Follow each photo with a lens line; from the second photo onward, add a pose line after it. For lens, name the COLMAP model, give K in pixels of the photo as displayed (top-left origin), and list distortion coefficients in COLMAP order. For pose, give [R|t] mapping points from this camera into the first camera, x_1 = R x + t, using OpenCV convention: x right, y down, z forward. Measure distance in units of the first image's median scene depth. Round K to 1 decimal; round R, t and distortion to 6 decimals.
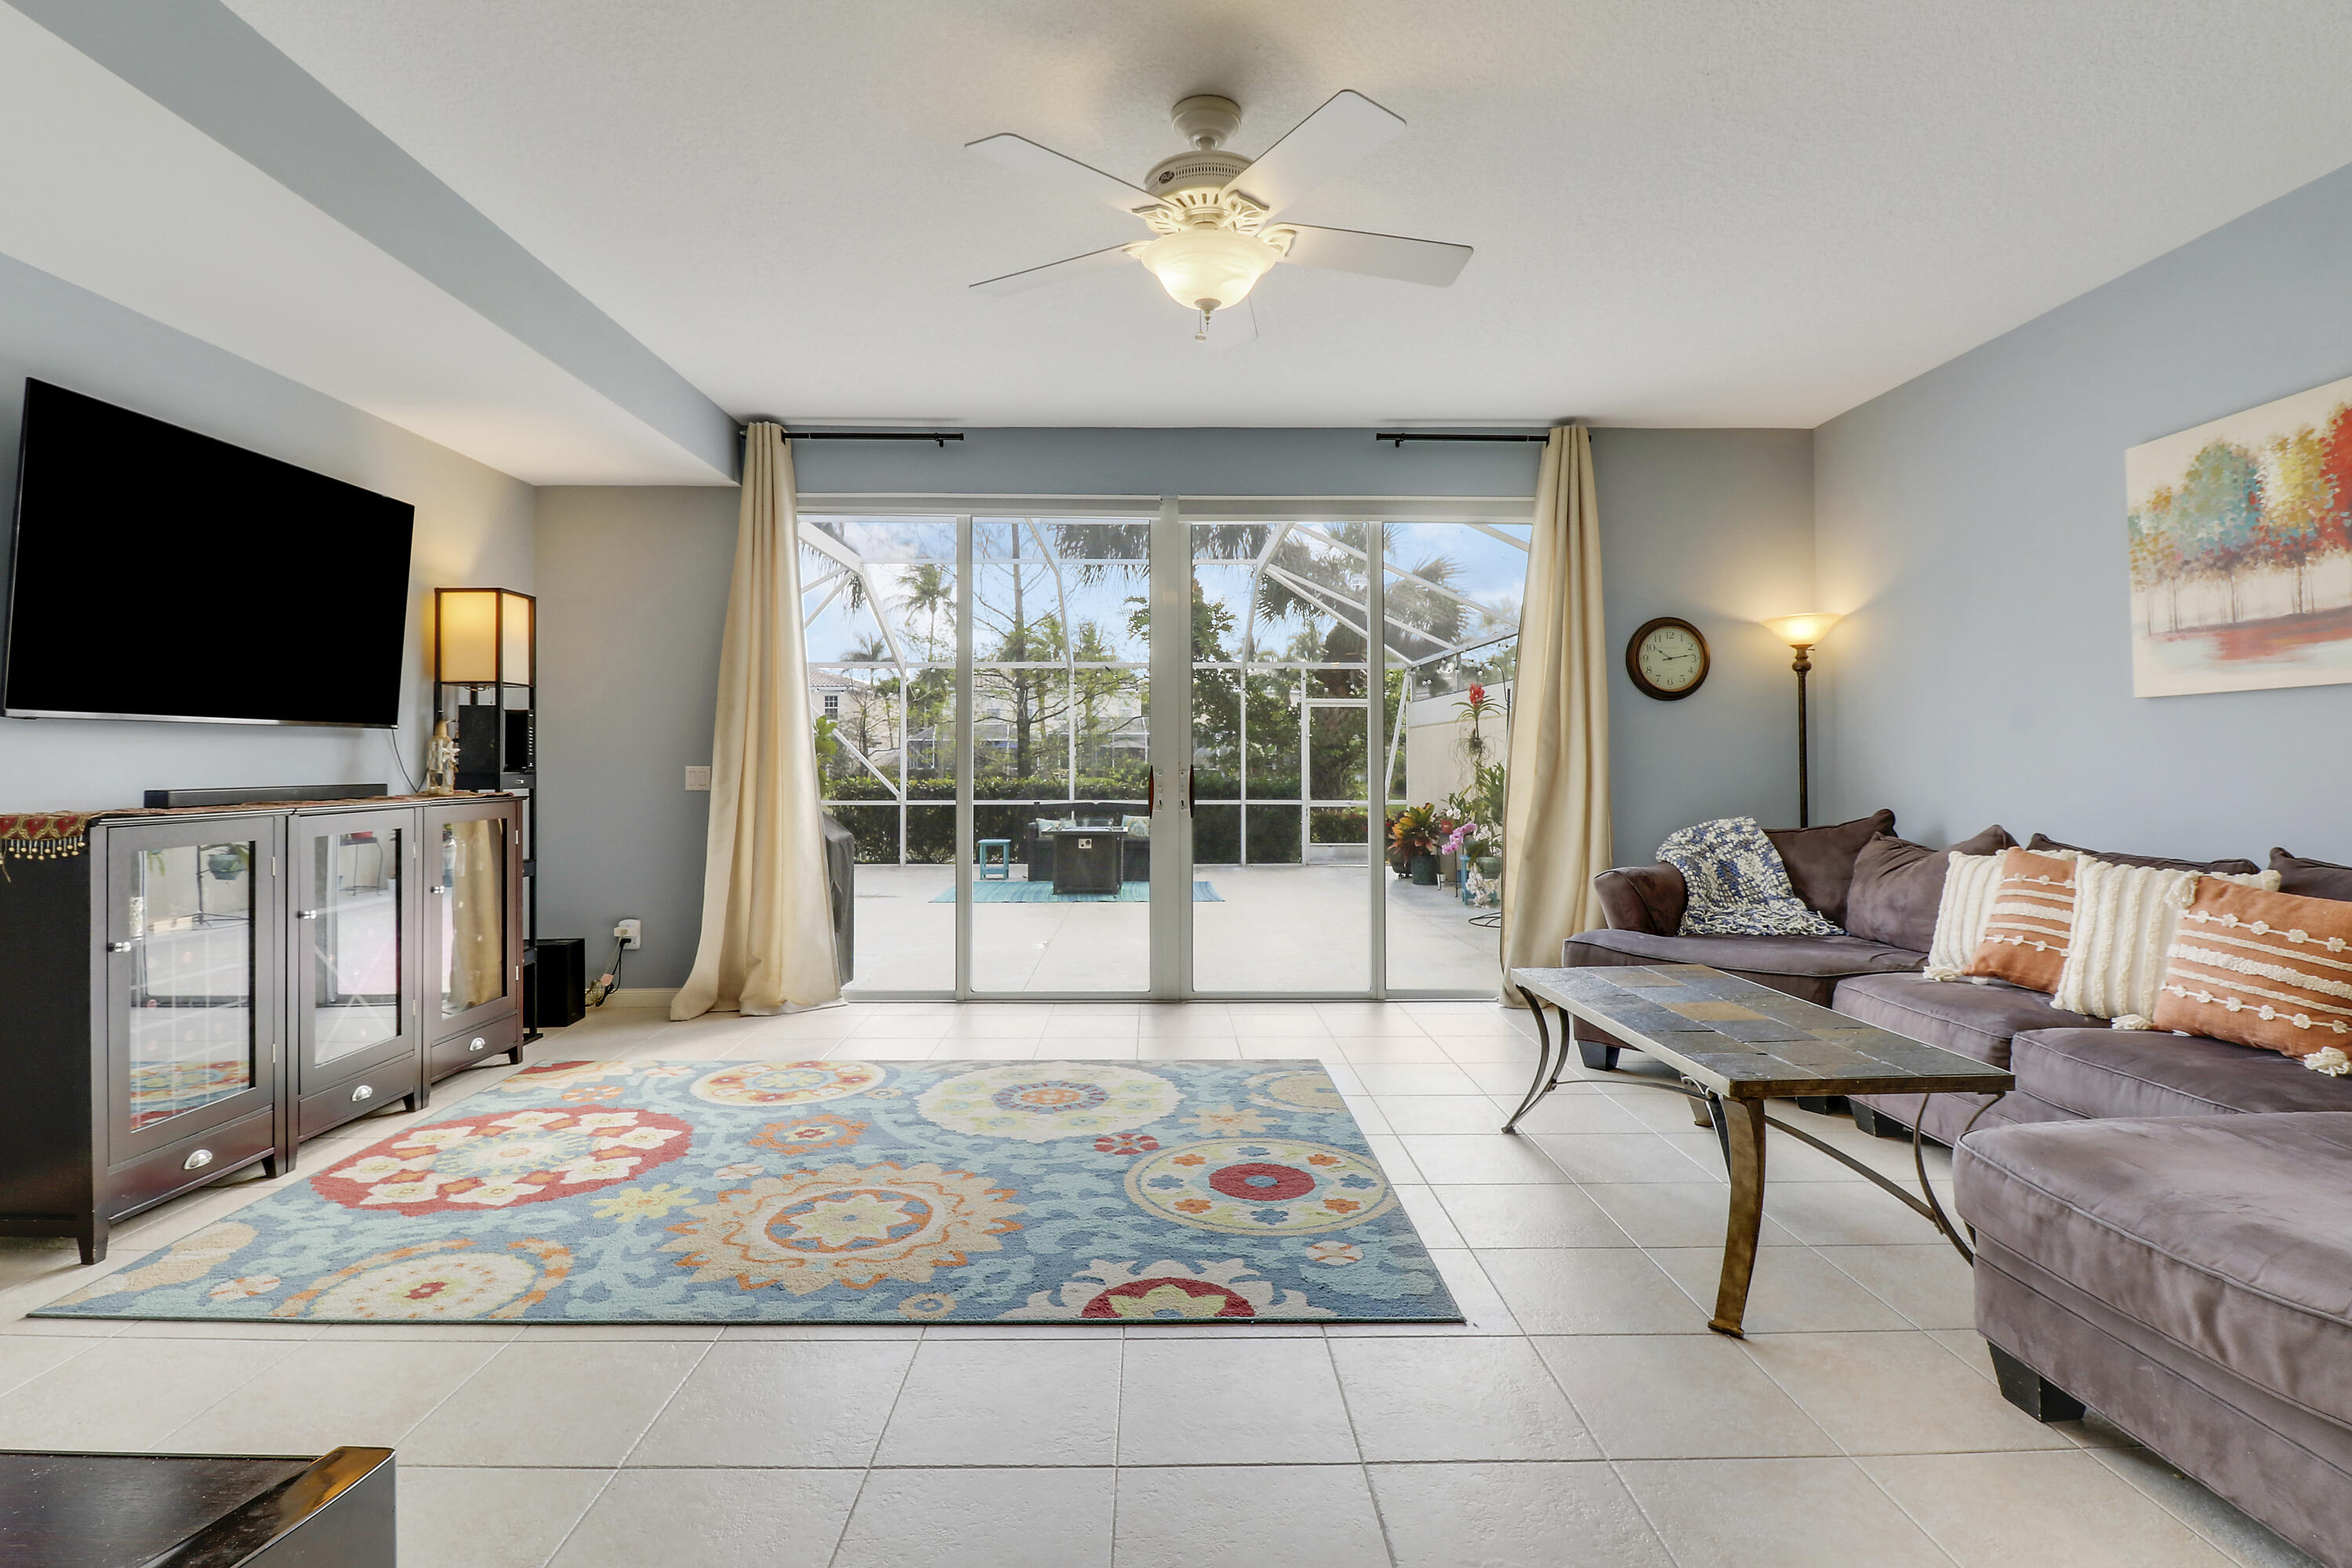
lens RADIAL K [[1109.8, 0, 1166.3], [0, 1109.8, 775.8], [0, 0, 1]] dist [0.000385, -0.011736]
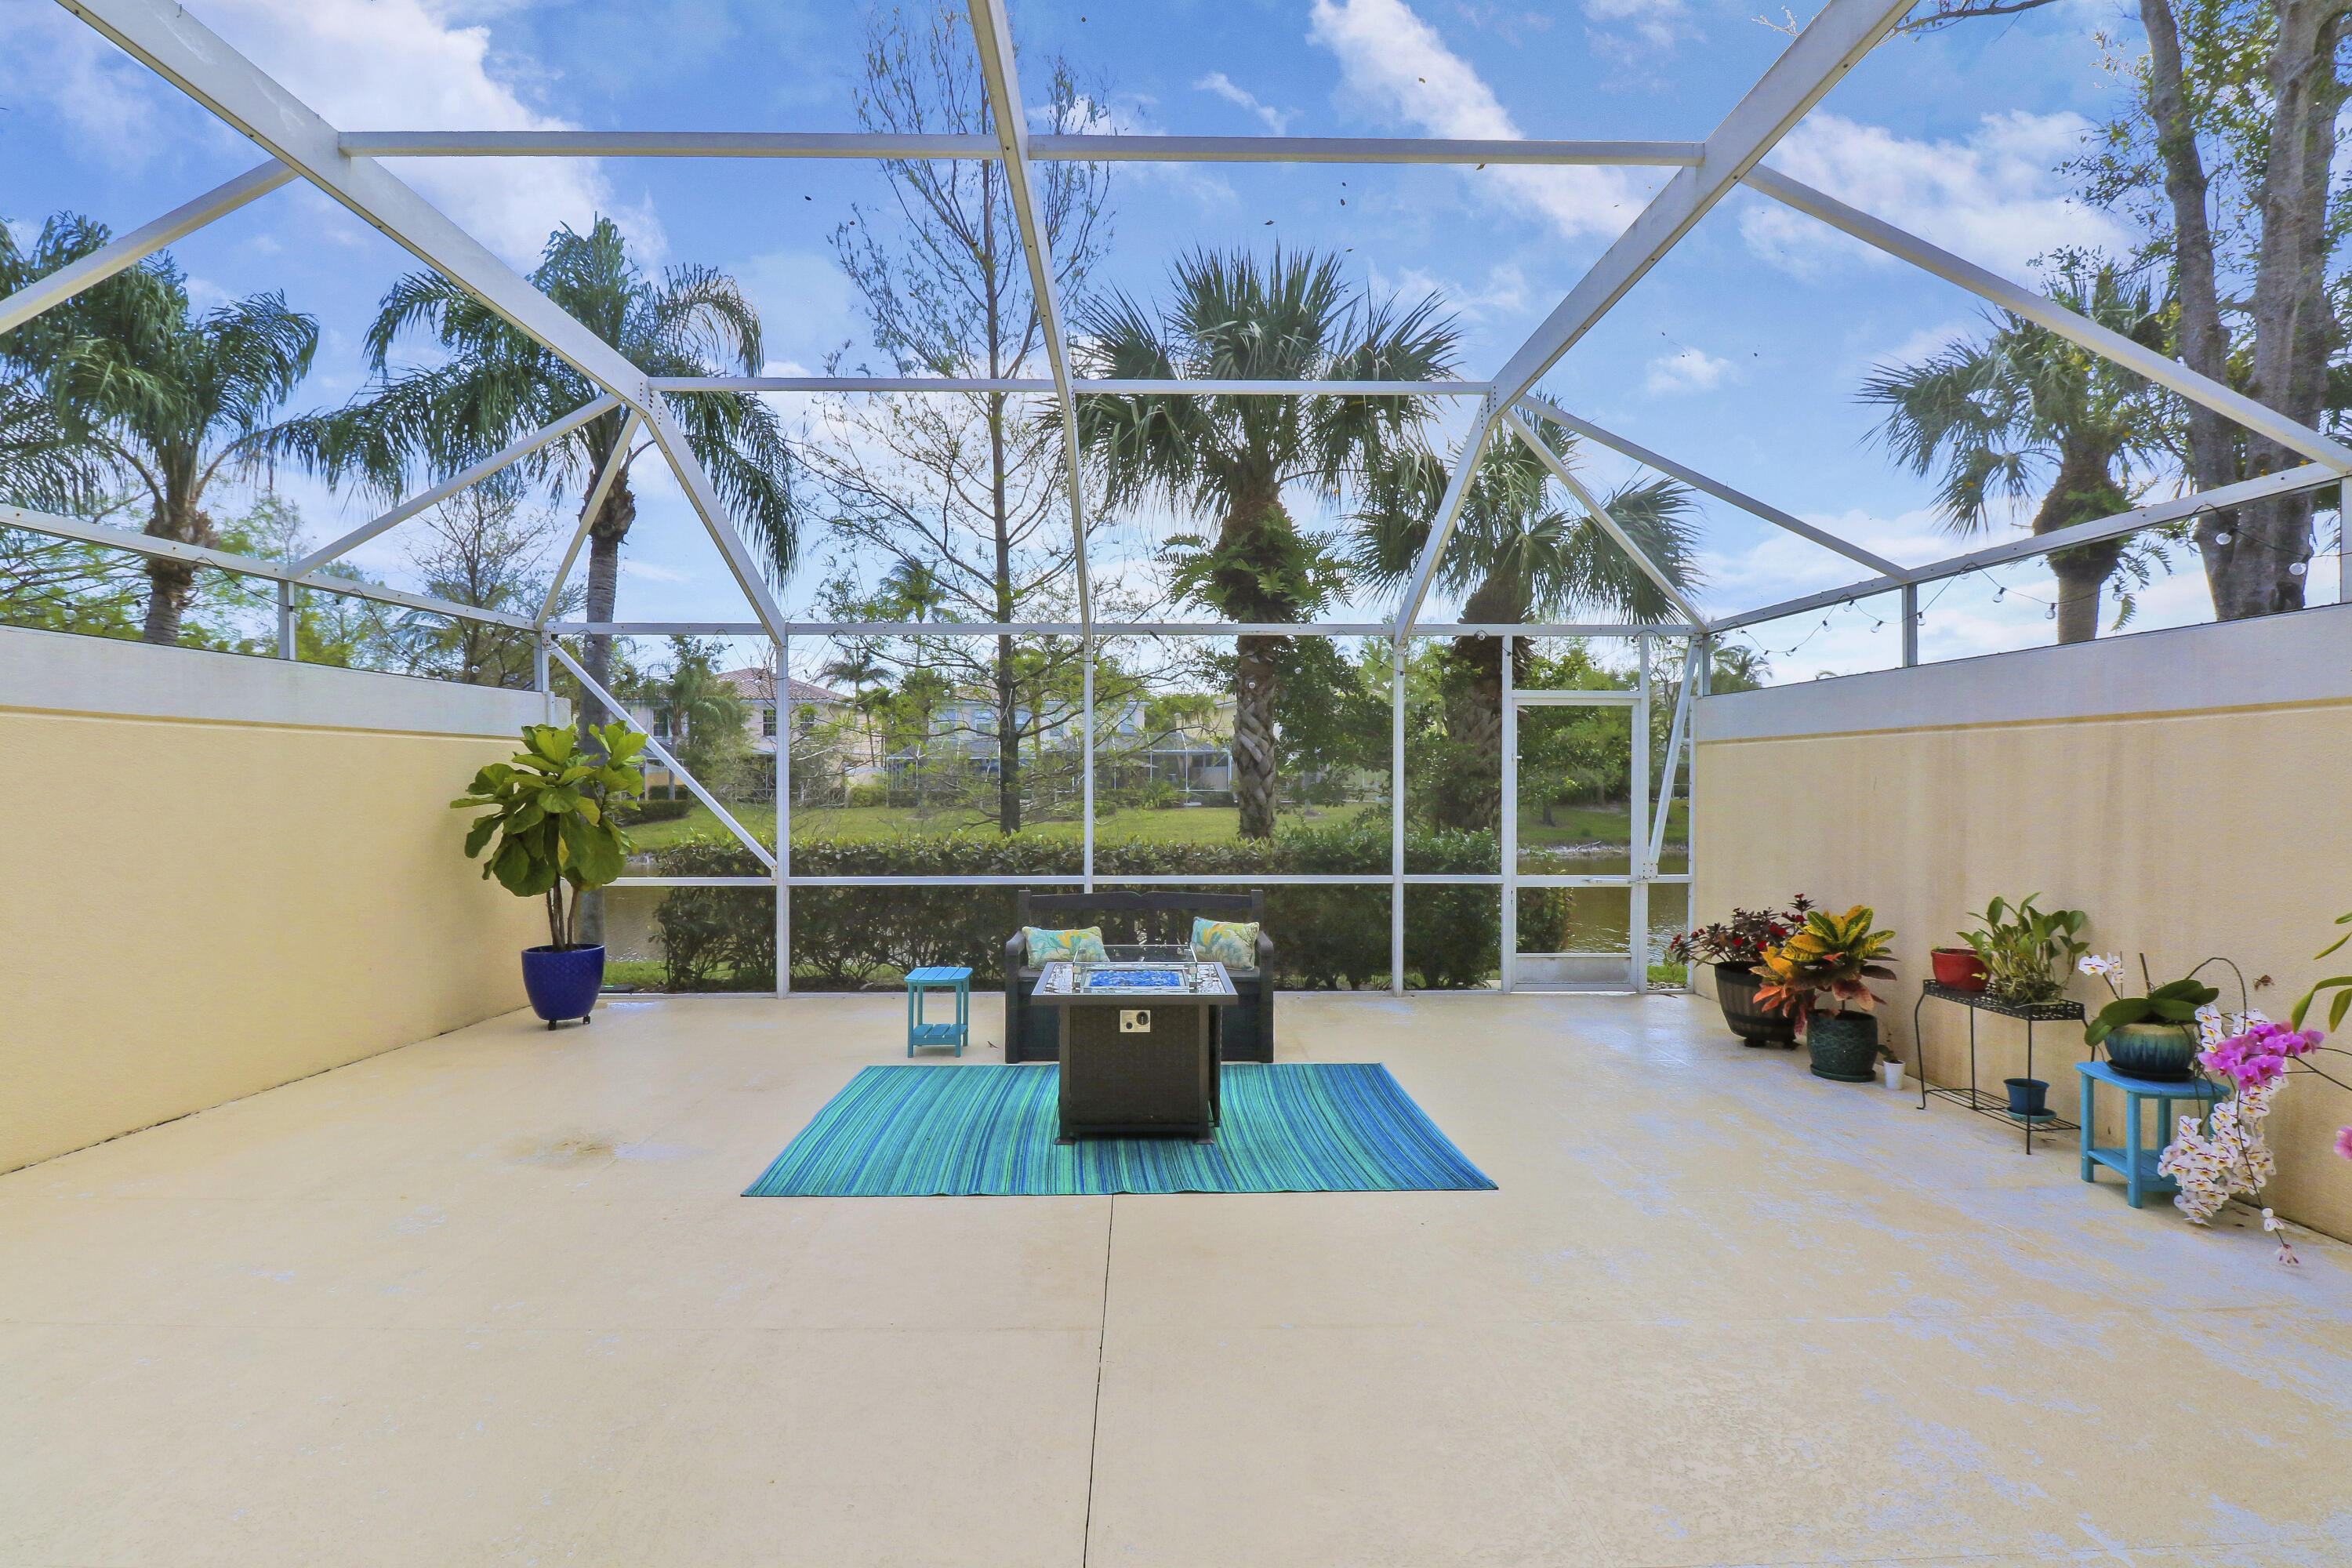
lens RADIAL K [[1120.5, 0, 1166.0], [0, 1120.5, 780.2], [0, 0, 1]] dist [0.002660, -0.012878]
pose [[0.999994, -0.001089, 0.003299, -0.151004], [0.001121, 0.999952, -0.009700, -0.064003], [-0.003289, 0.009704, 0.999948, 1.381138]]
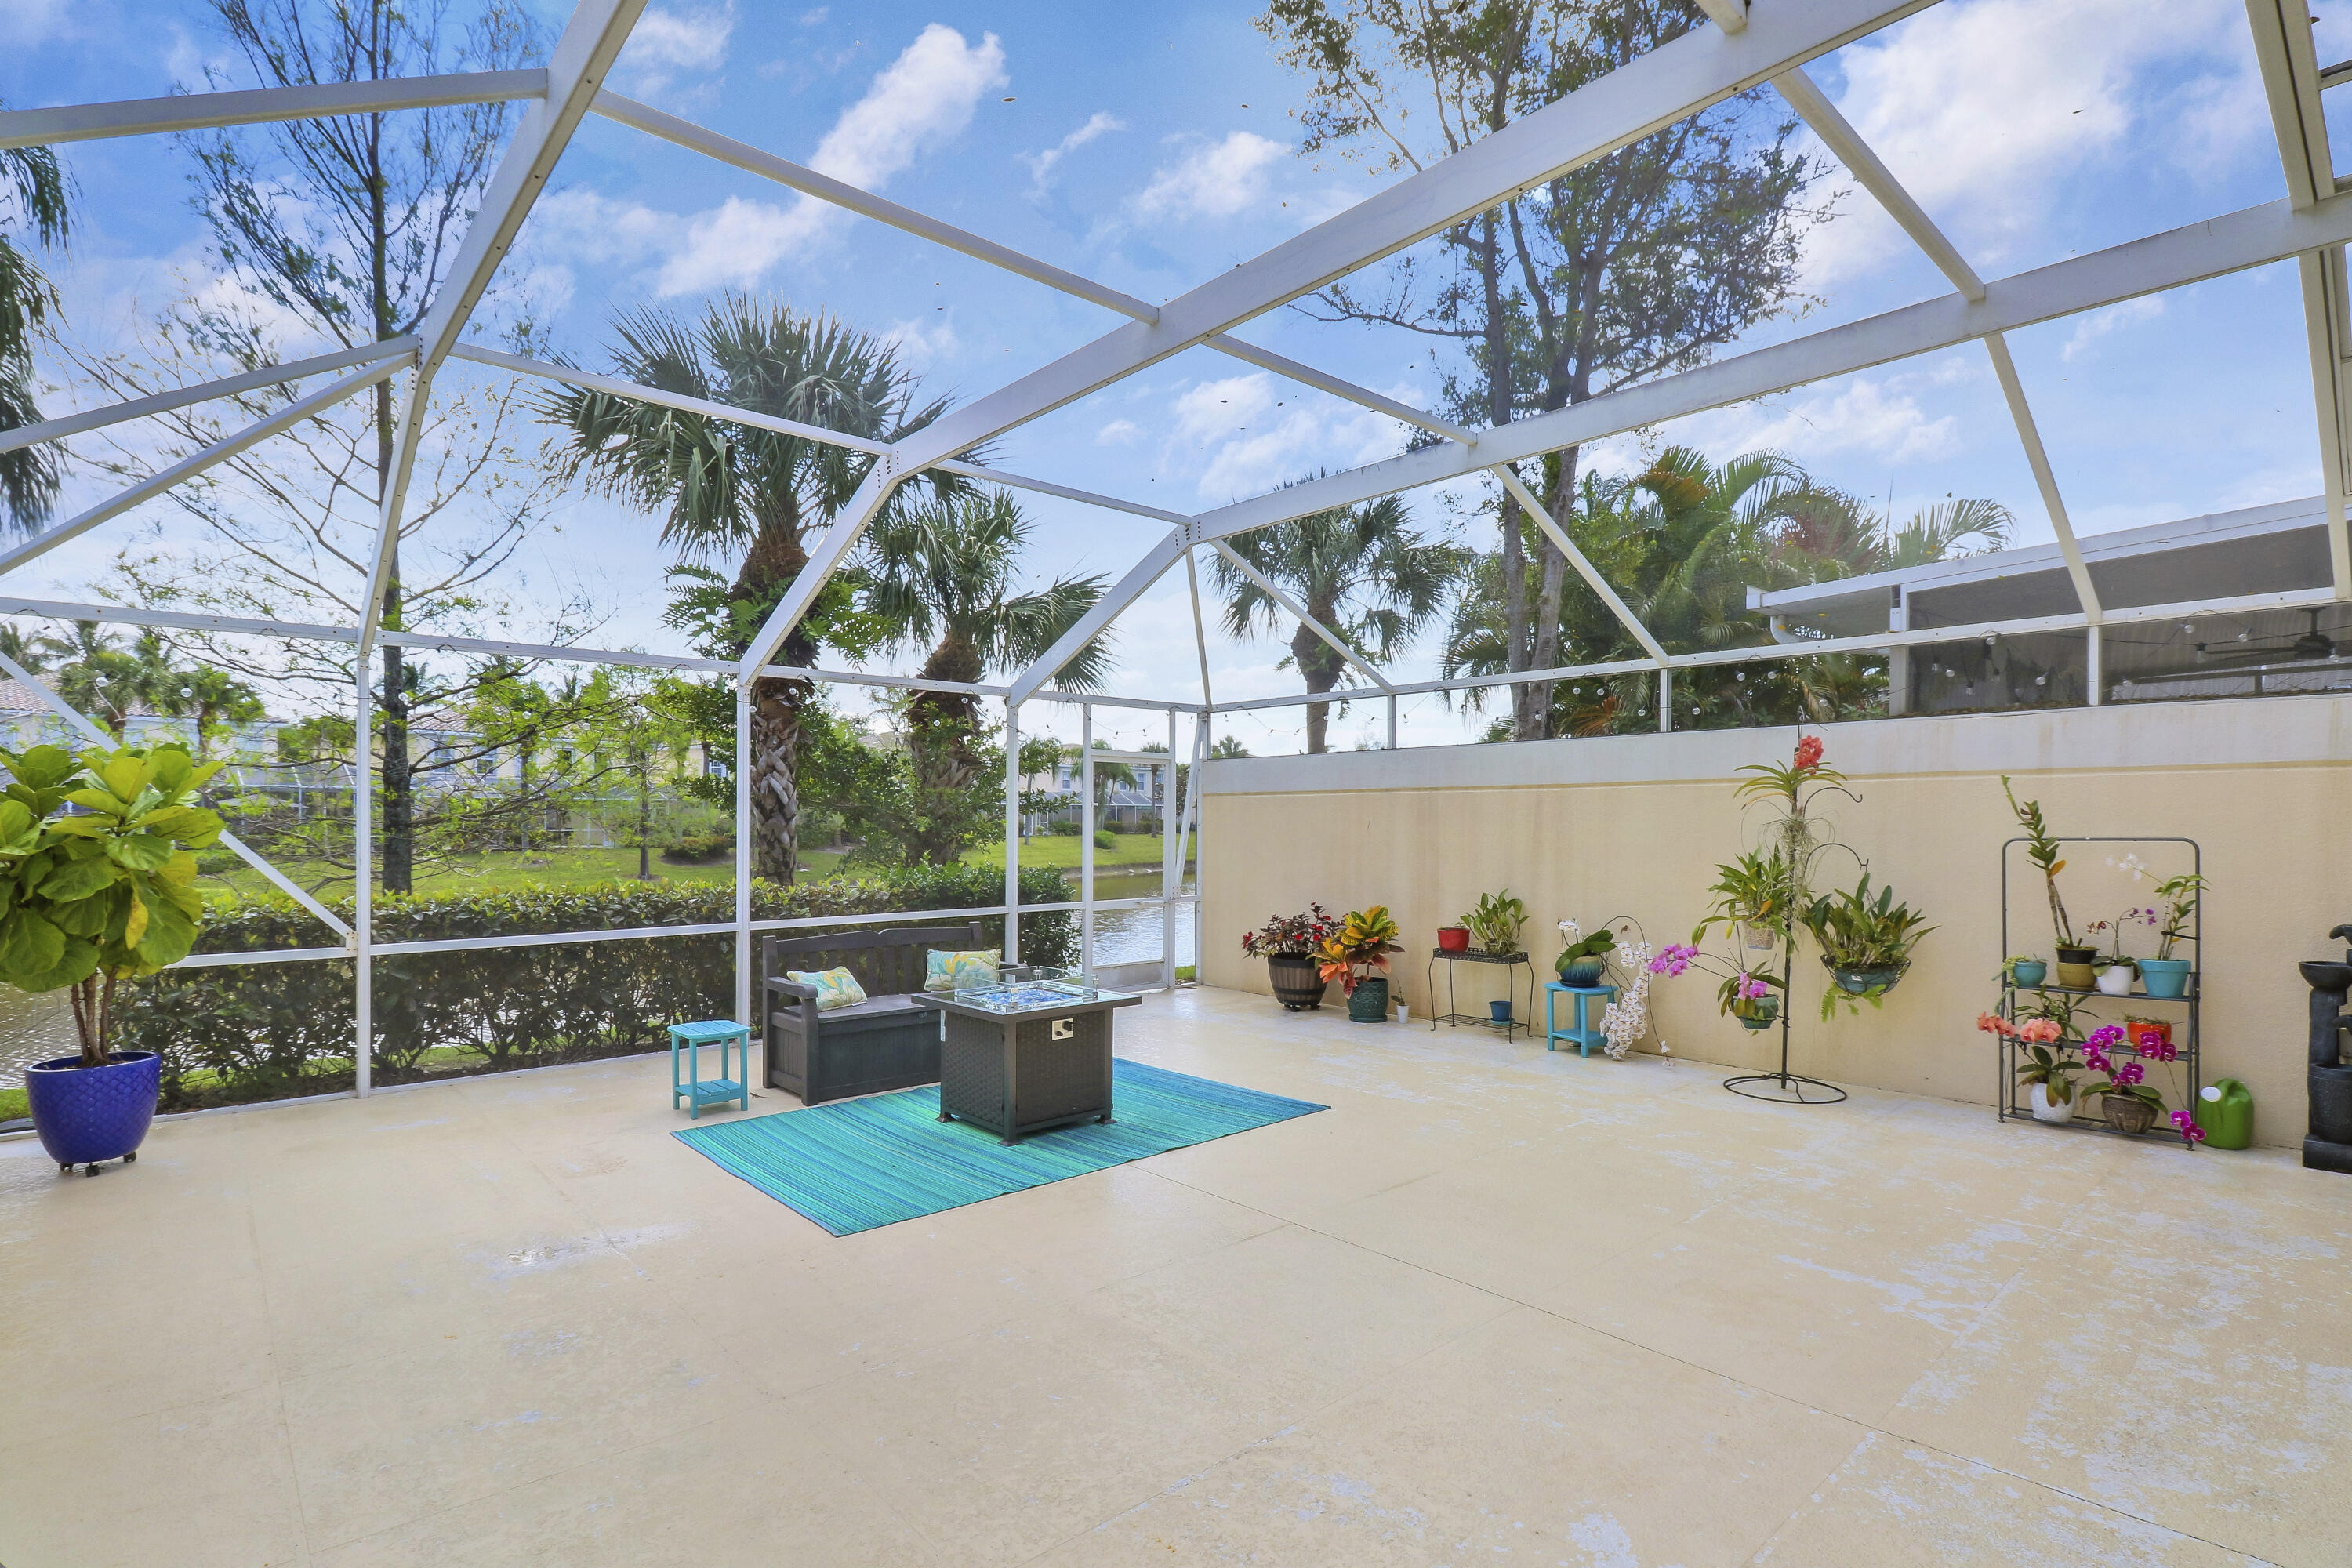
lens RADIAL K [[1129.7, 0, 1166.8], [0, 1129.7, 818.2], [0, 0, 1]] dist [0.001937, -0.013951]
pose [[0.759715, 0.000178, 0.650256, -0.889030], [0.008868, 0.999904, -0.010635, -0.065371], [-0.650195, 0.013846, 0.759641, 1.415462]]
